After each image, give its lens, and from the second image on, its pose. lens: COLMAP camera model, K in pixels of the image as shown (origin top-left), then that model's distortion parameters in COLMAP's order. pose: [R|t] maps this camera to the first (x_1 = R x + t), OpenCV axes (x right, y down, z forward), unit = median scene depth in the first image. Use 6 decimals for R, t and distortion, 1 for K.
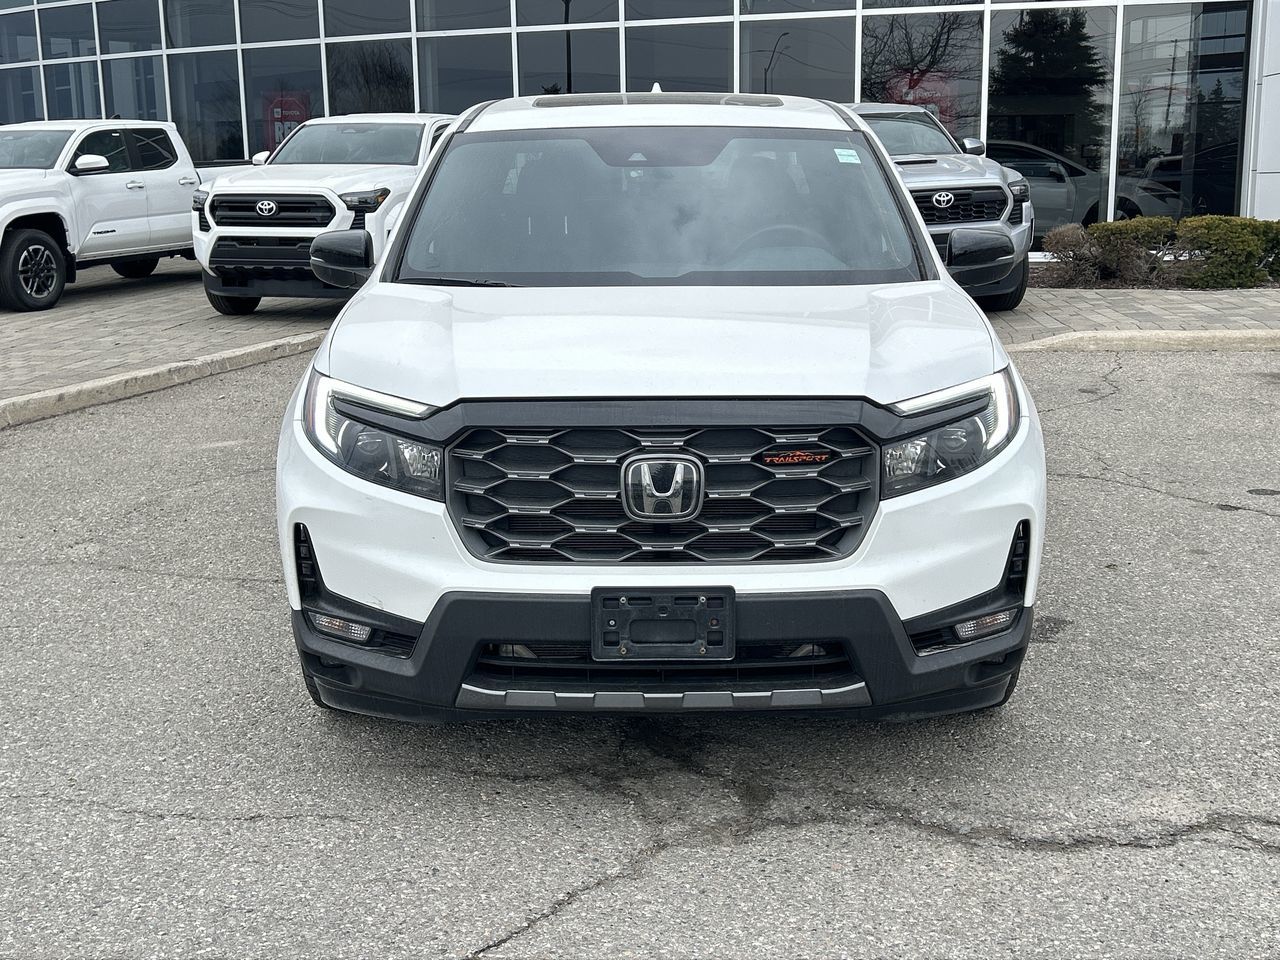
lens RADIAL K [[1485.1, 0, 644.0], [0, 1485.1, 481.2], [0, 0, 1]] dist [0.124517, -0.241225]
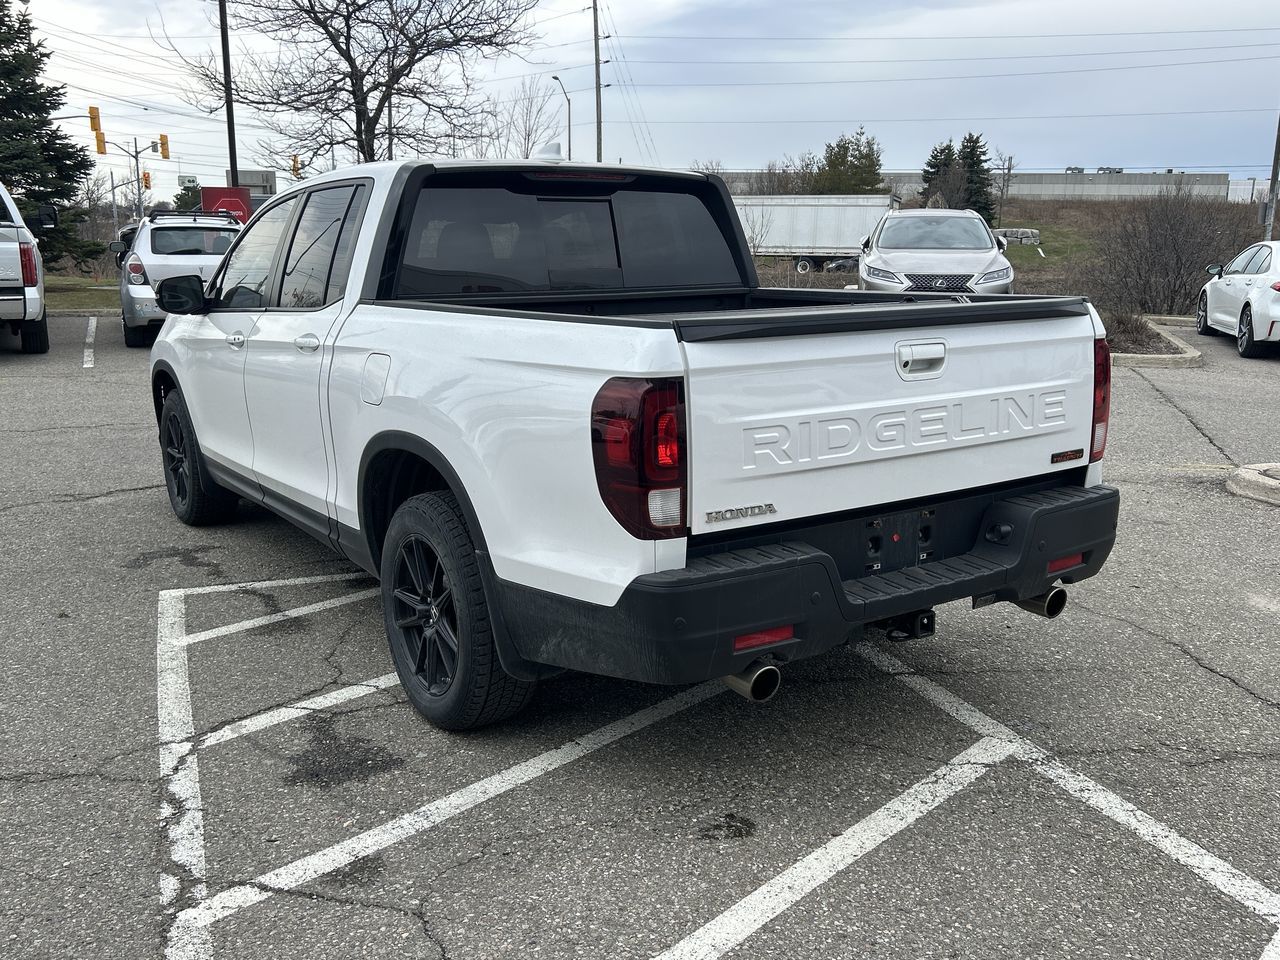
lens RADIAL K [[1147.3, 0, 652.5], [0, 1147.3, 474.8], [0, 0, 1]] dist [0.040673, -0.026816]
pose [[-0.821766, 0.122579, -0.556484, 0.693638], [-0.116144, 0.920056, 0.374175, -0.648723], [0.557863, 0.372117, -0.741834, 3.026623]]
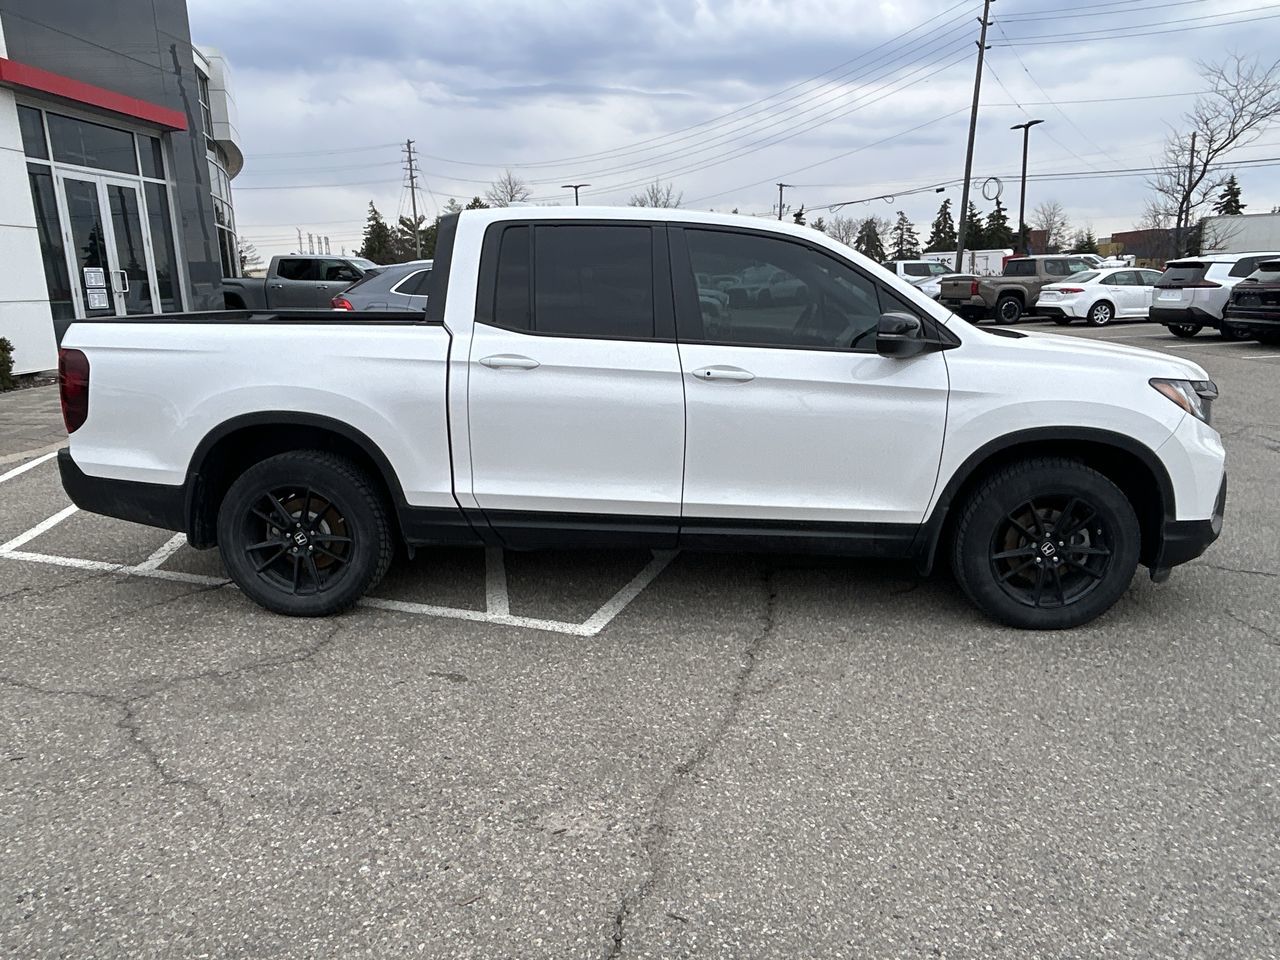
lens RADIAL K [[873.1, 0, 635.4], [0, 873.1, 476.8], [0, 0, 1]] dist [0.003615, -0.012909]
pose [[0.062639, -0.206339, 0.976474, -1.316453], [0.222214, 0.956719, 0.187910, -0.309387], [-0.972984, 0.205216, 0.105779, 1.635084]]
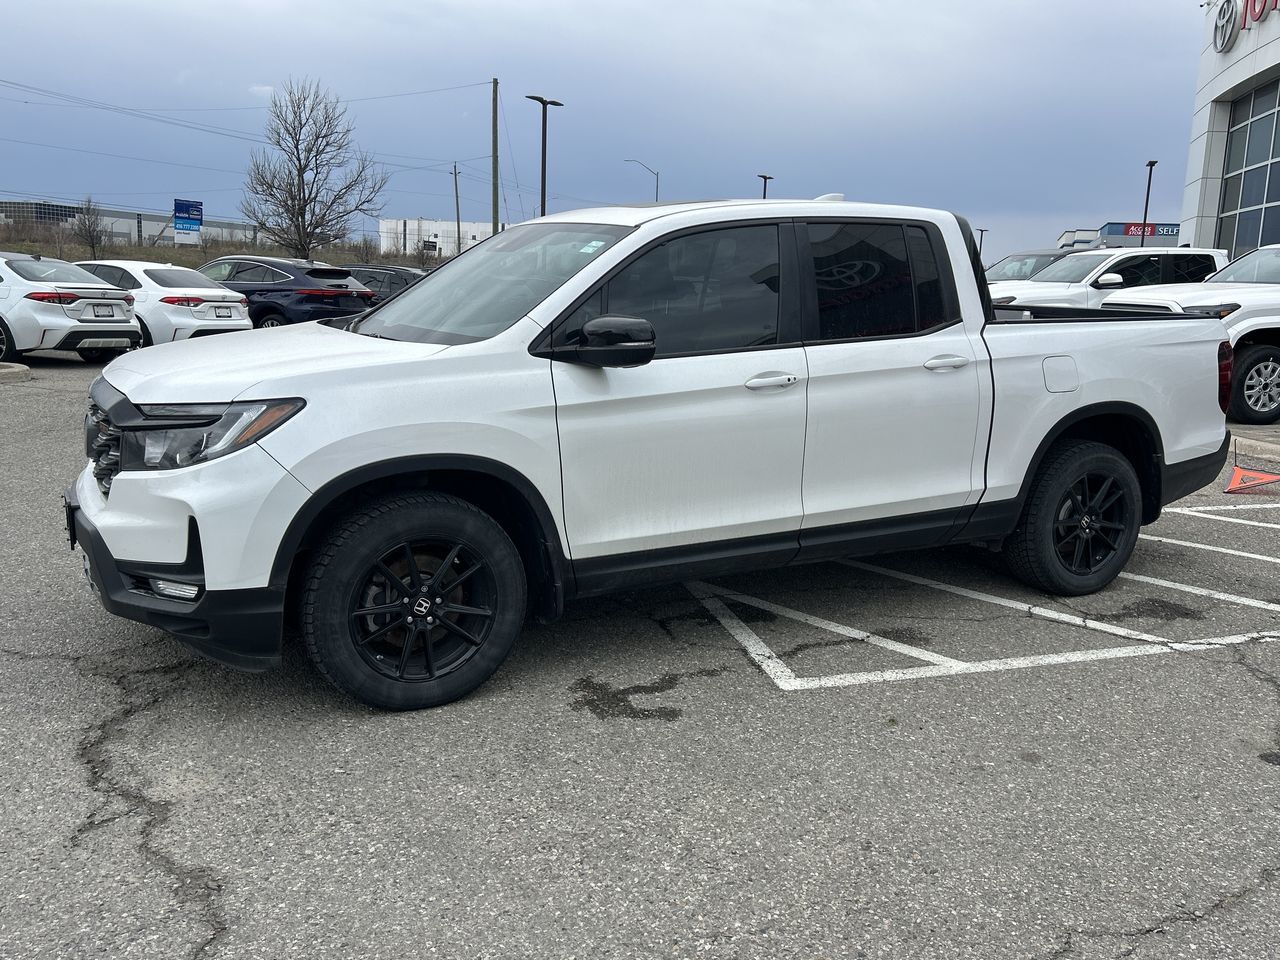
lens RADIAL K [[1109.8, 0, 658.7], [0, 1109.8, 473.2], [0, 0, 1]] dist [0.103662, -0.158198]
pose [[0.490169, 0.176803, -0.853507, 1.311977], [-0.217081, 0.973119, 0.076910, -0.175862], [0.844162, 0.147581, 0.515373, 0.885422]]
